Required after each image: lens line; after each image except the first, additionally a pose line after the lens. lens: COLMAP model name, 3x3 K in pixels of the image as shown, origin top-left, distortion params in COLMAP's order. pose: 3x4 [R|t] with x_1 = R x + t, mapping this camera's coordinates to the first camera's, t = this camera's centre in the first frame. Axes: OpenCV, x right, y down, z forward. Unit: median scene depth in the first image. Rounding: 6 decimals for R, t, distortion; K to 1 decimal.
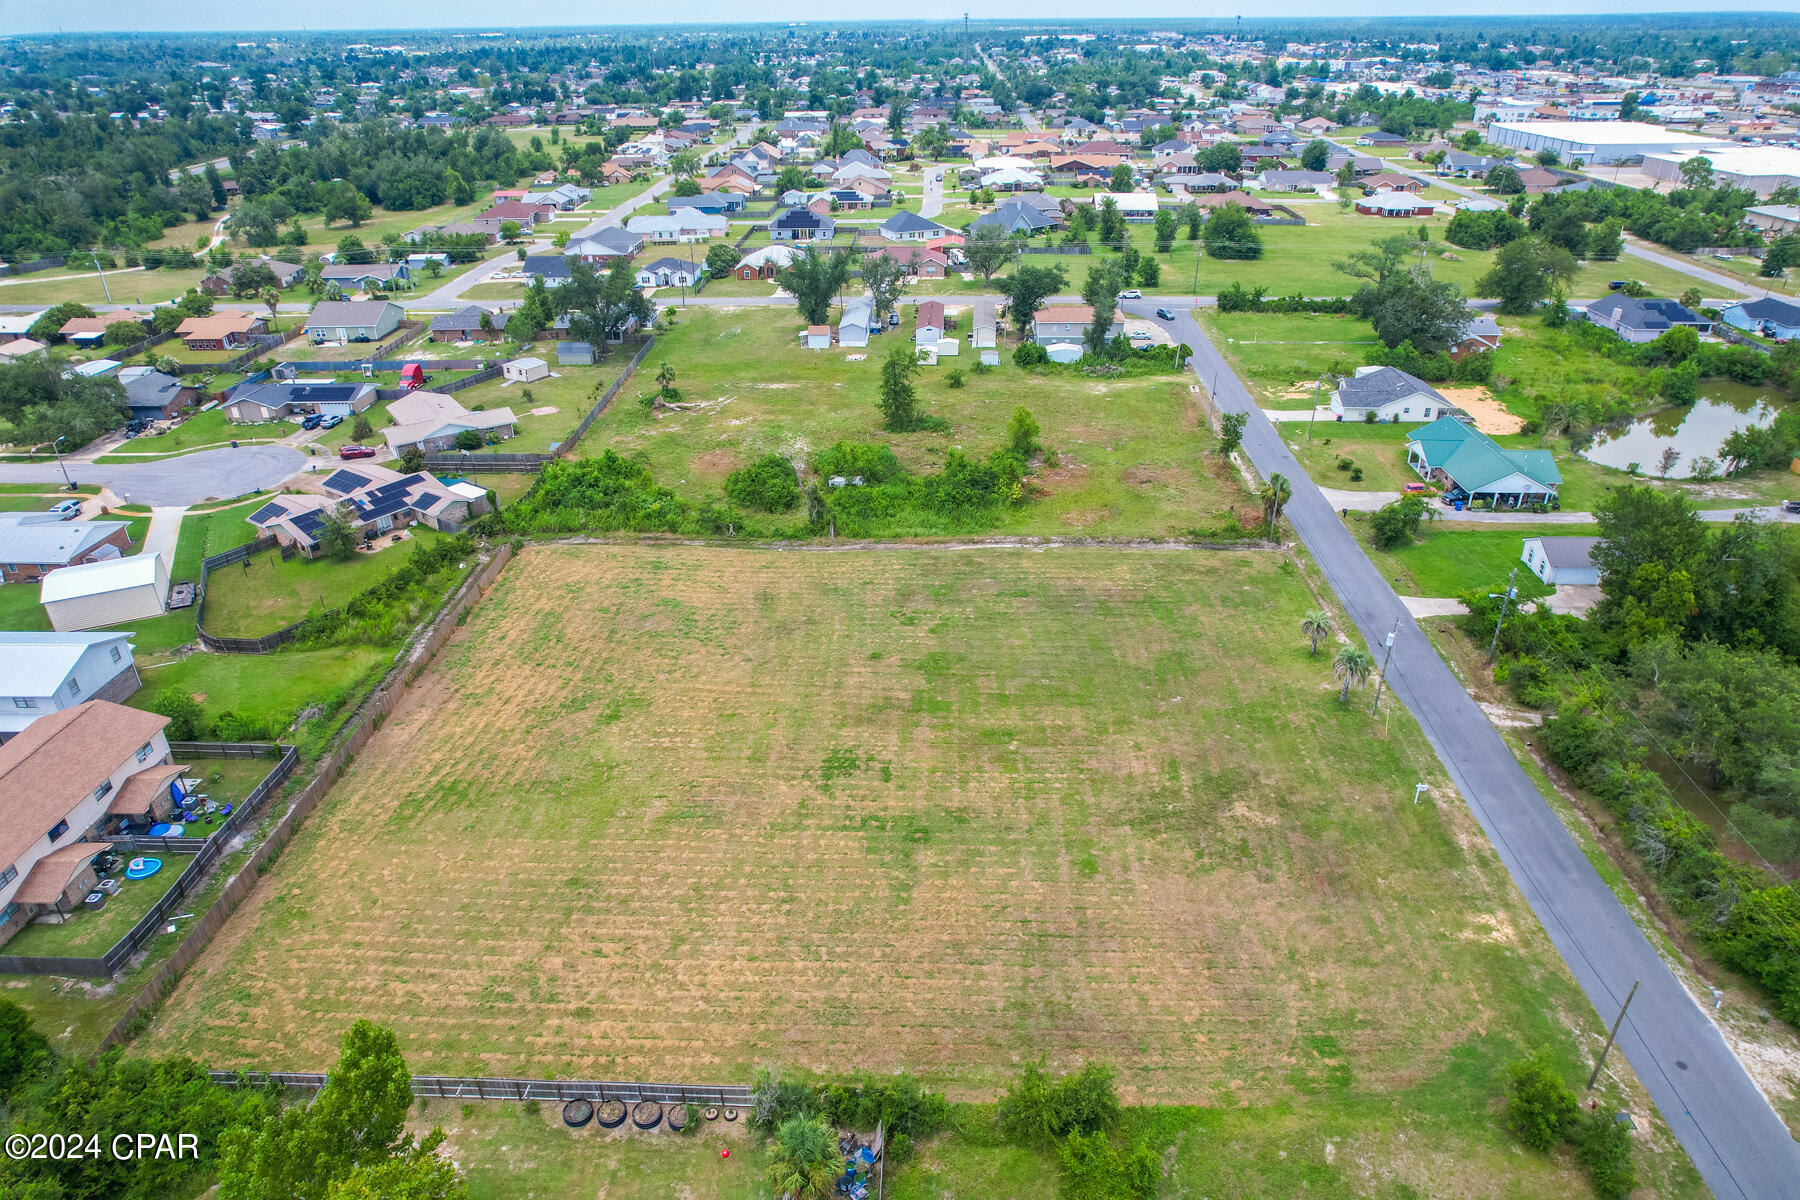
lens RADIAL K [[1147.4, 0, 909.6], [0, 1147.4, 613.9], [0, 0, 1]] dist [-0.080524, 0.073486]
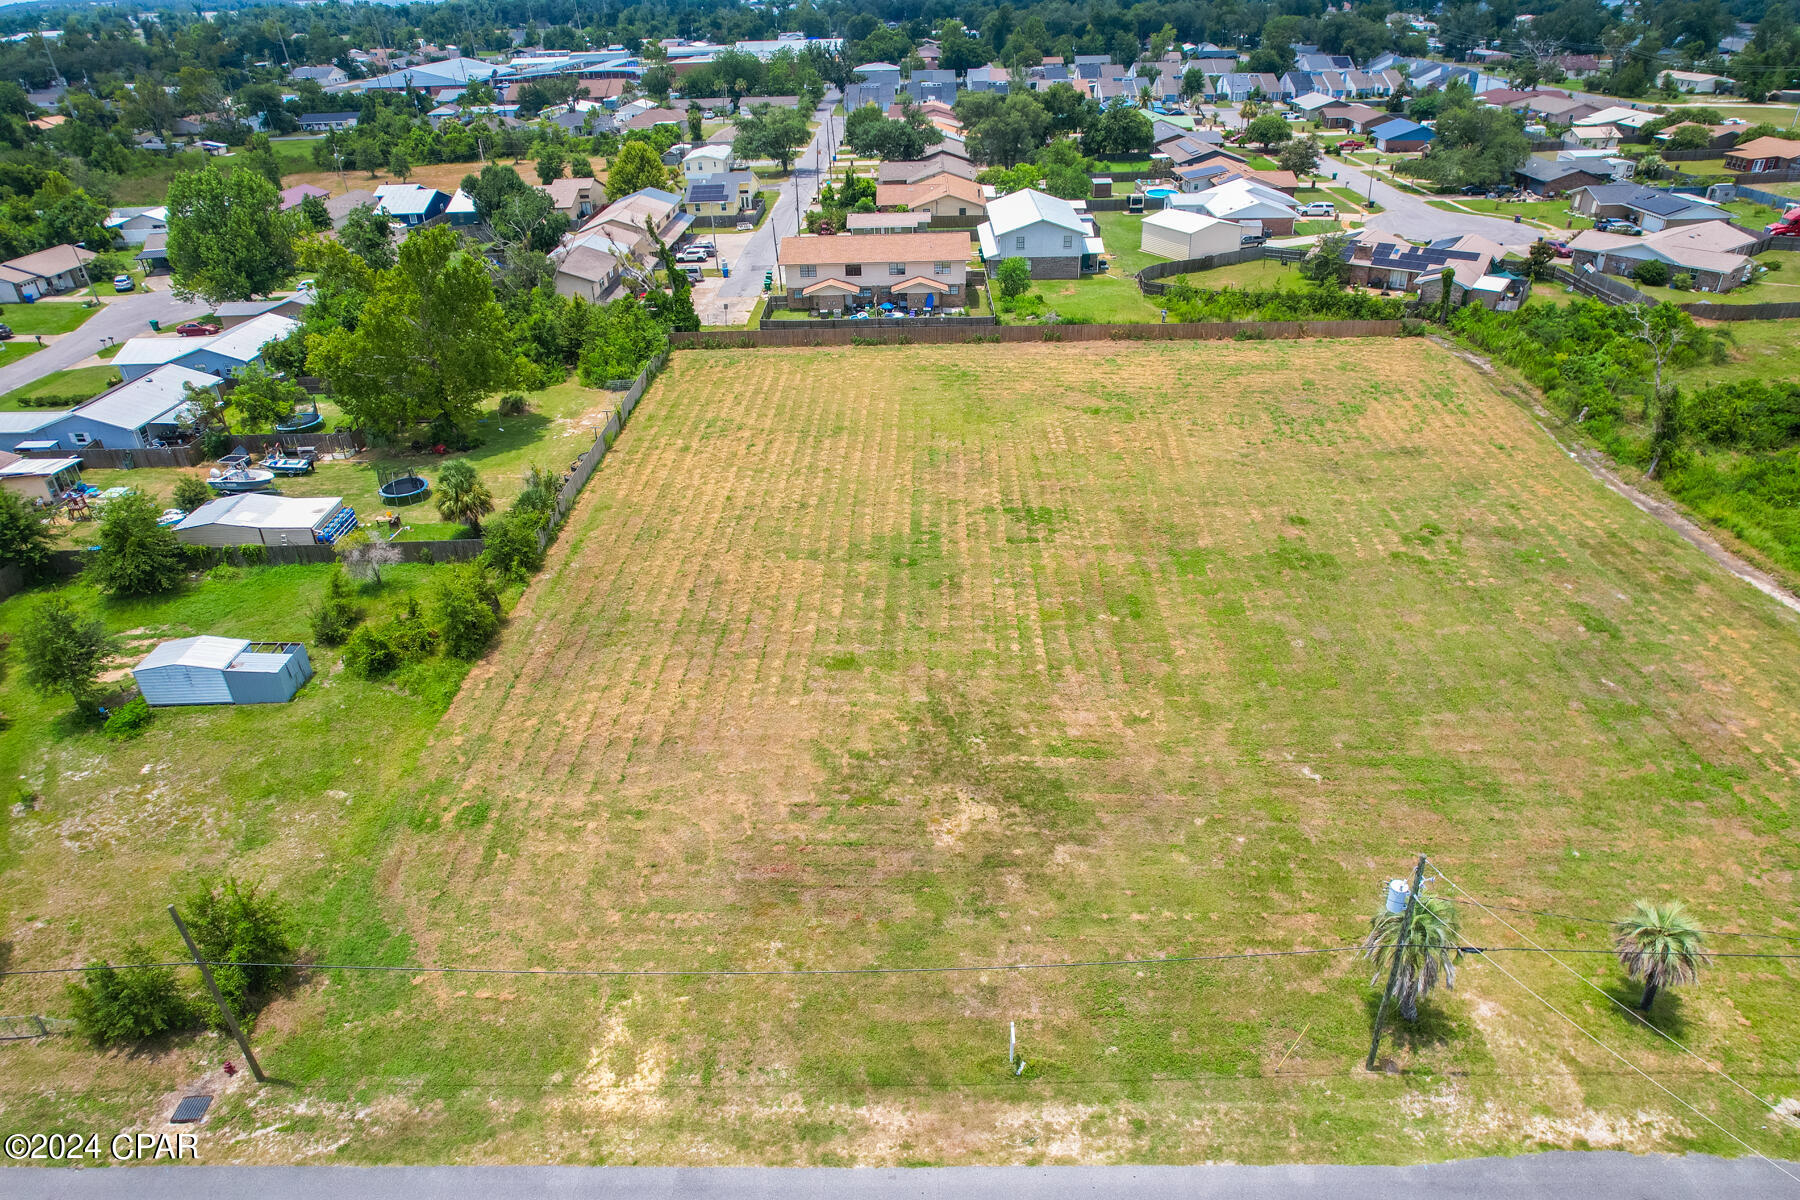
lens RADIAL K [[1147.4, 0, 909.6], [0, 1147.4, 613.9], [0, 0, 1]] dist [-0.080524, 0.073486]
pose [[0.023763, 0.506558, -0.861879, 0.526121], [-0.447778, 0.776200, 0.443855, -0.108073], [0.893829, 0.375383, 0.245271, 0.555352]]
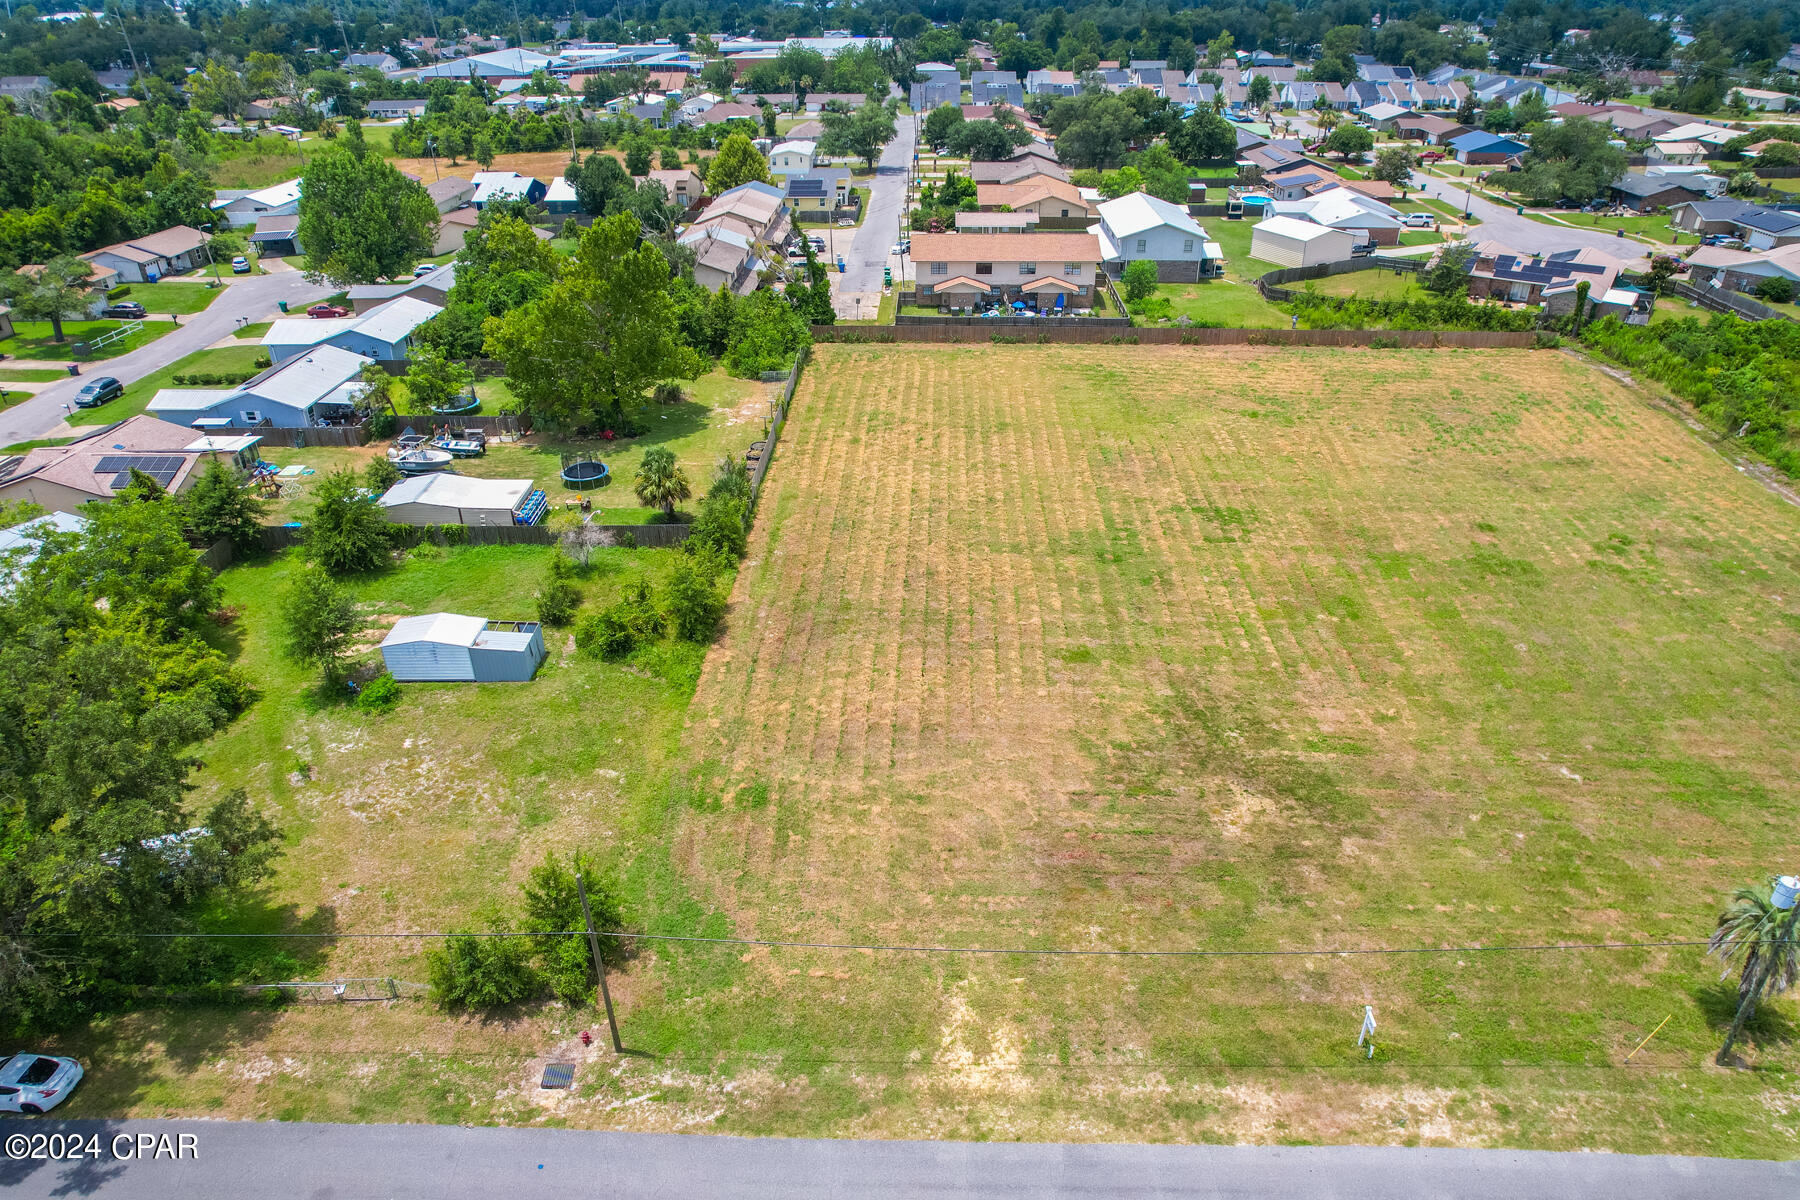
lens RADIAL K [[1147.4, 0, 909.6], [0, 1147.4, 613.9], [0, 0, 1]] dist [-0.080524, 0.073486]
pose [[0.007027, 0.506725, -0.862079, 0.531368], [-0.464695, 0.765015, 0.445883, -0.060976], [0.885443, 0.397470, 0.240848, 0.464128]]
